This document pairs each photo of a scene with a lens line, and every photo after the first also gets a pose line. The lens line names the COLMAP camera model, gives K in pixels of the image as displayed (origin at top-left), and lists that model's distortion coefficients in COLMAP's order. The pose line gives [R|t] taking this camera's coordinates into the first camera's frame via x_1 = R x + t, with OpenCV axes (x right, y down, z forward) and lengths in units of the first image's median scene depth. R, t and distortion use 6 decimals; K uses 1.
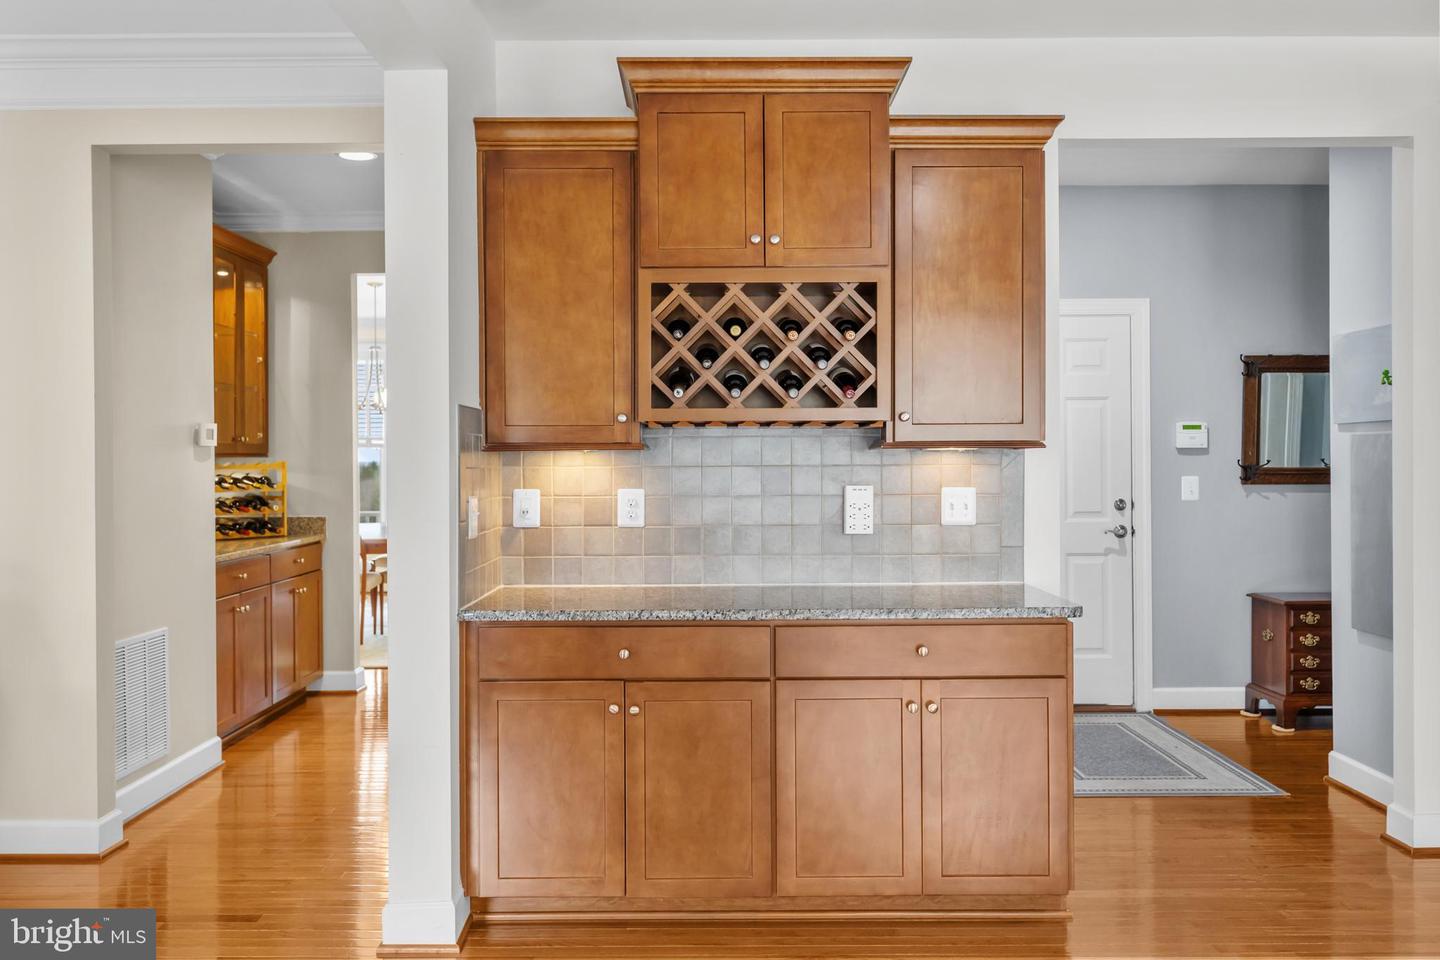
lens RADIAL K [[1204.4, 0, 717.6], [0, 1204.4, 460.2], [0, 0, 1]] dist [0.017051, 0.007600]
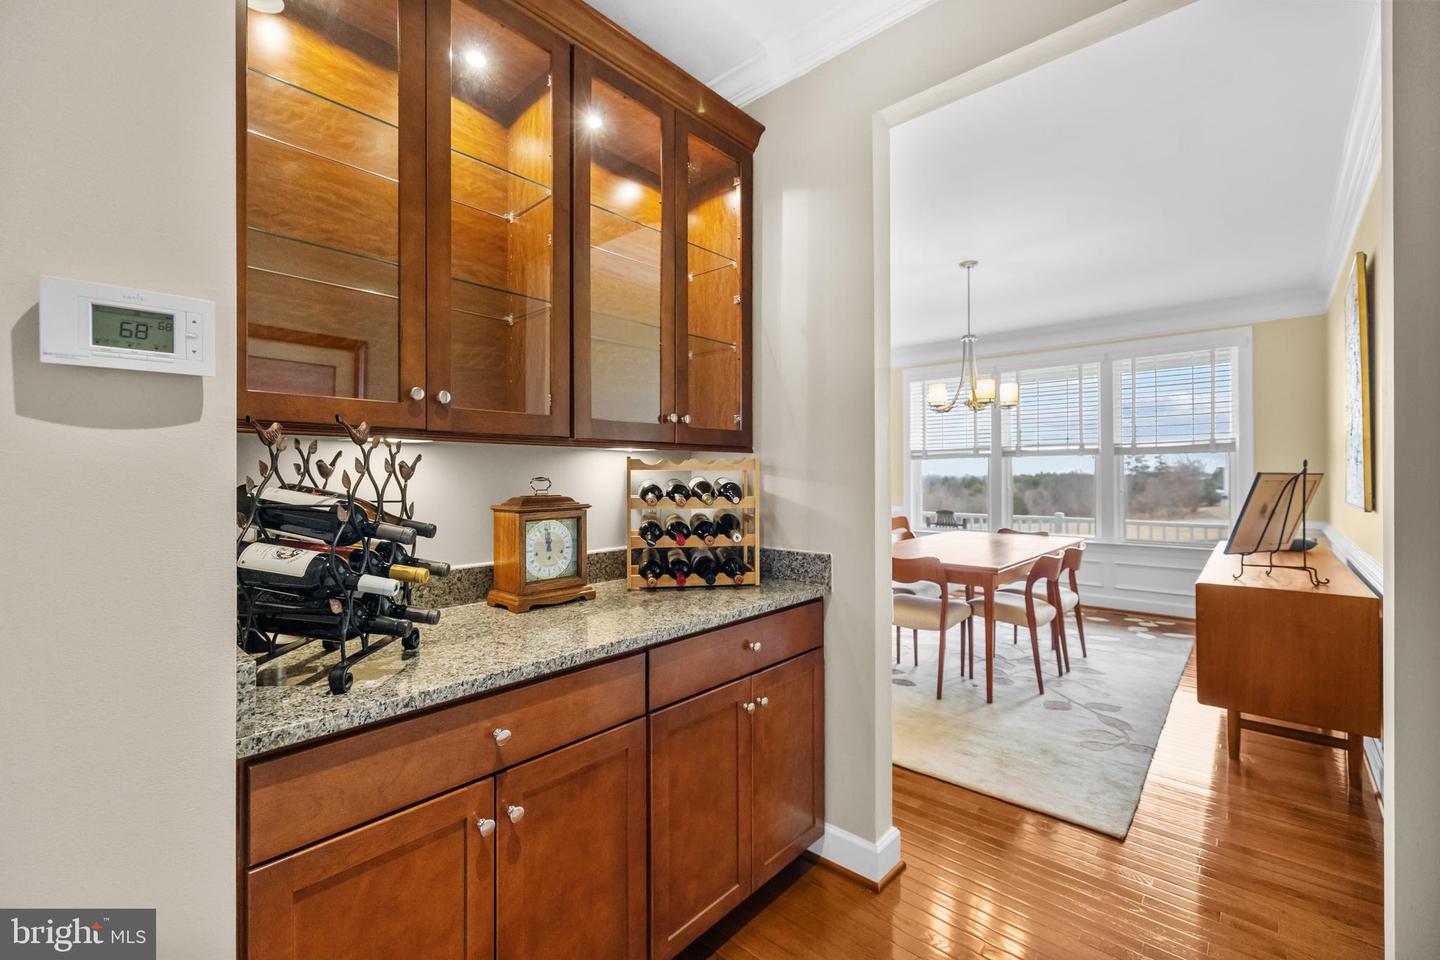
lens RADIAL K [[603.2, 0, 718.7], [0, 603.2, 477.4], [0, 0, 1]] dist [0.000142, -0.000193]
pose [[0.734855, 0.000038, -0.678225, -0.164472], [-0.004703, 0.999976, -0.005039, 0.011577], [0.678208, 0.006893, 0.734837, 0.731351]]
